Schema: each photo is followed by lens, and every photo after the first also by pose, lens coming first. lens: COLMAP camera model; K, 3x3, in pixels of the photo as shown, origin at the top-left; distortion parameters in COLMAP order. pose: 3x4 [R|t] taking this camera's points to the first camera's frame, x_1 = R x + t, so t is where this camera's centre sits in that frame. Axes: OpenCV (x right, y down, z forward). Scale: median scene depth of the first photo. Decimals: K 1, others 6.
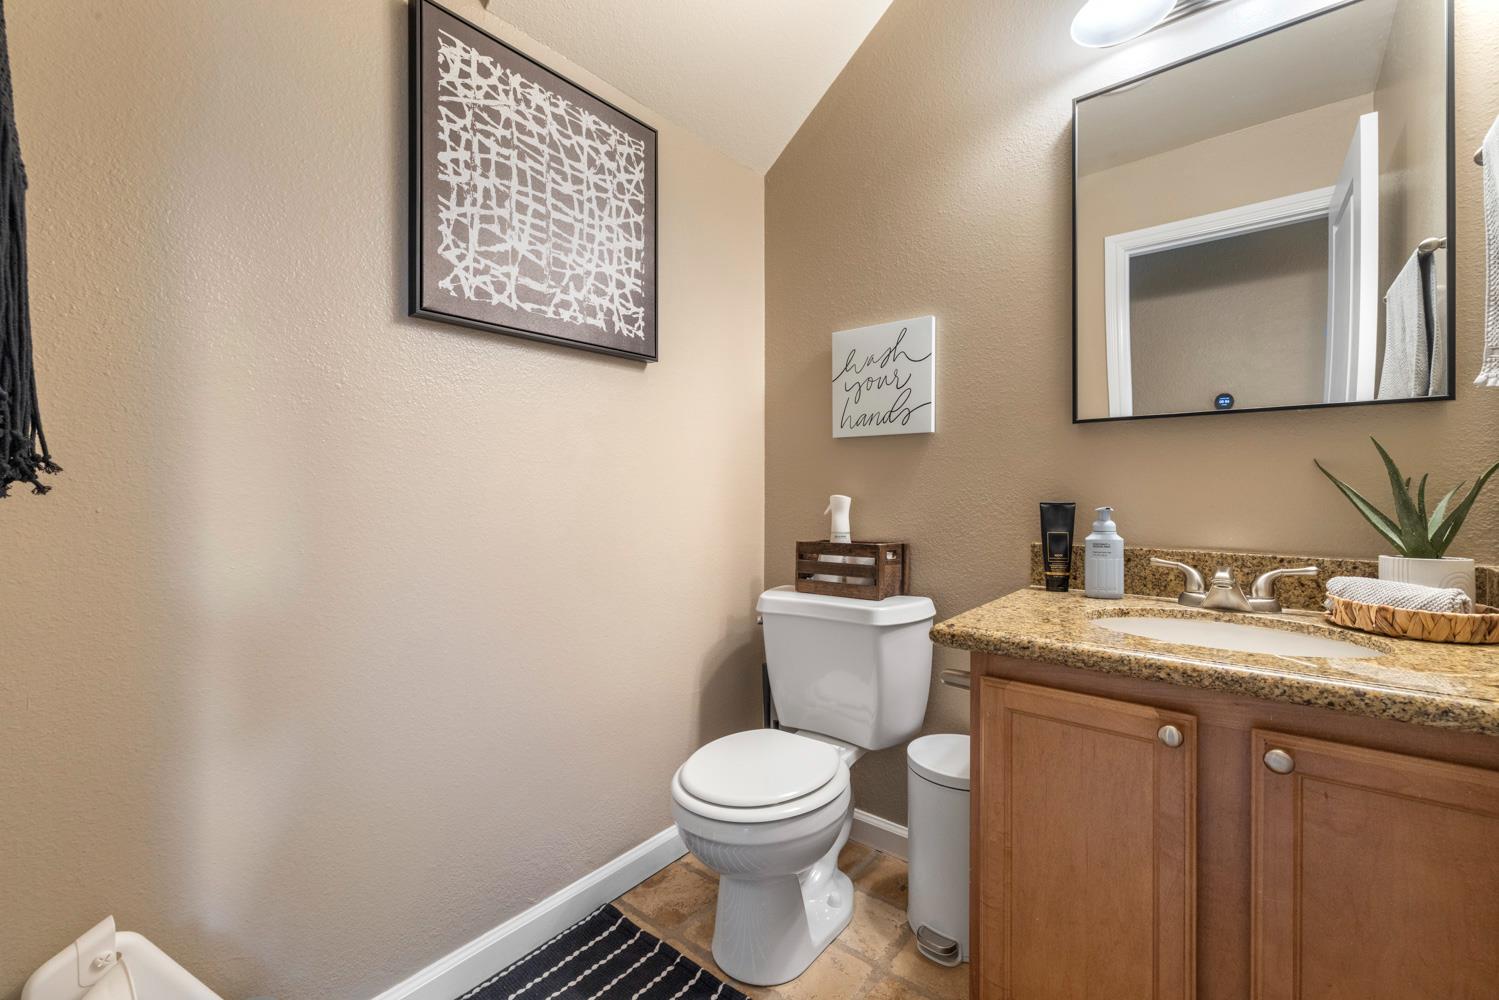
lens RADIAL K [[633.3, 0, 741.5], [0, 633.3, 496.9], [0, 0, 1]] dist [-0.000933, -0.000163]
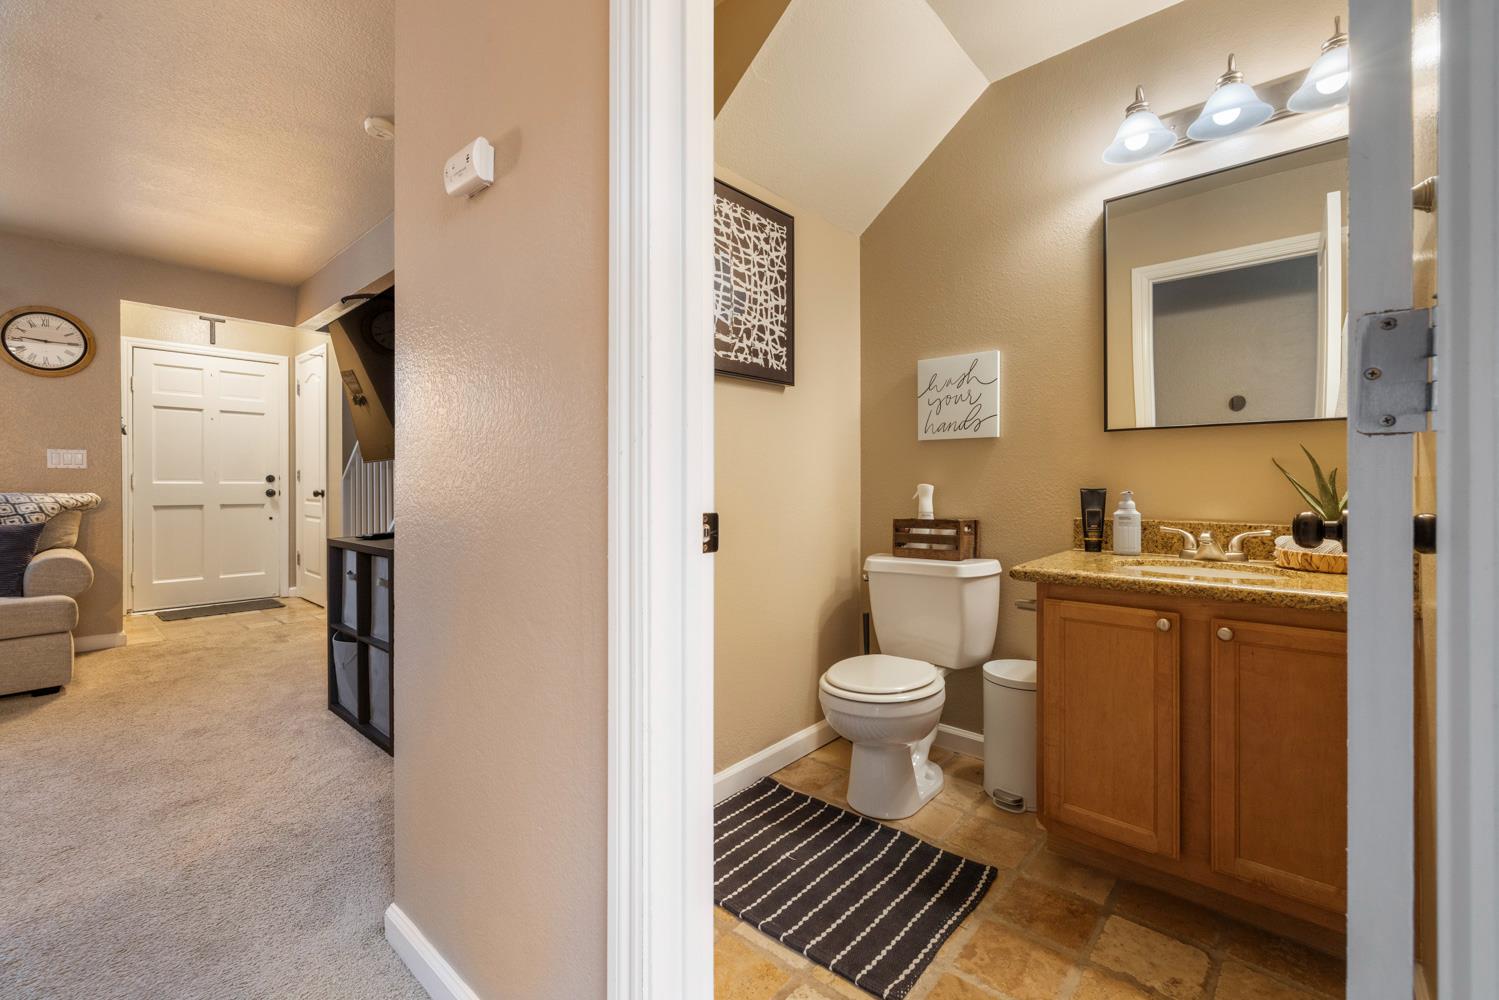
lens RADIAL K [[633.3, 0, 746.2], [0, 633.3, 488.1], [0, 0, 1]] dist [-0.000933, -0.000163]
pose [[0.999414, -0.001697, -0.034196, -0.215574], [0.001642, 0.999997, -0.001633, 0.009066], [0.034199, 0.001575, 0.999414, -0.416718]]
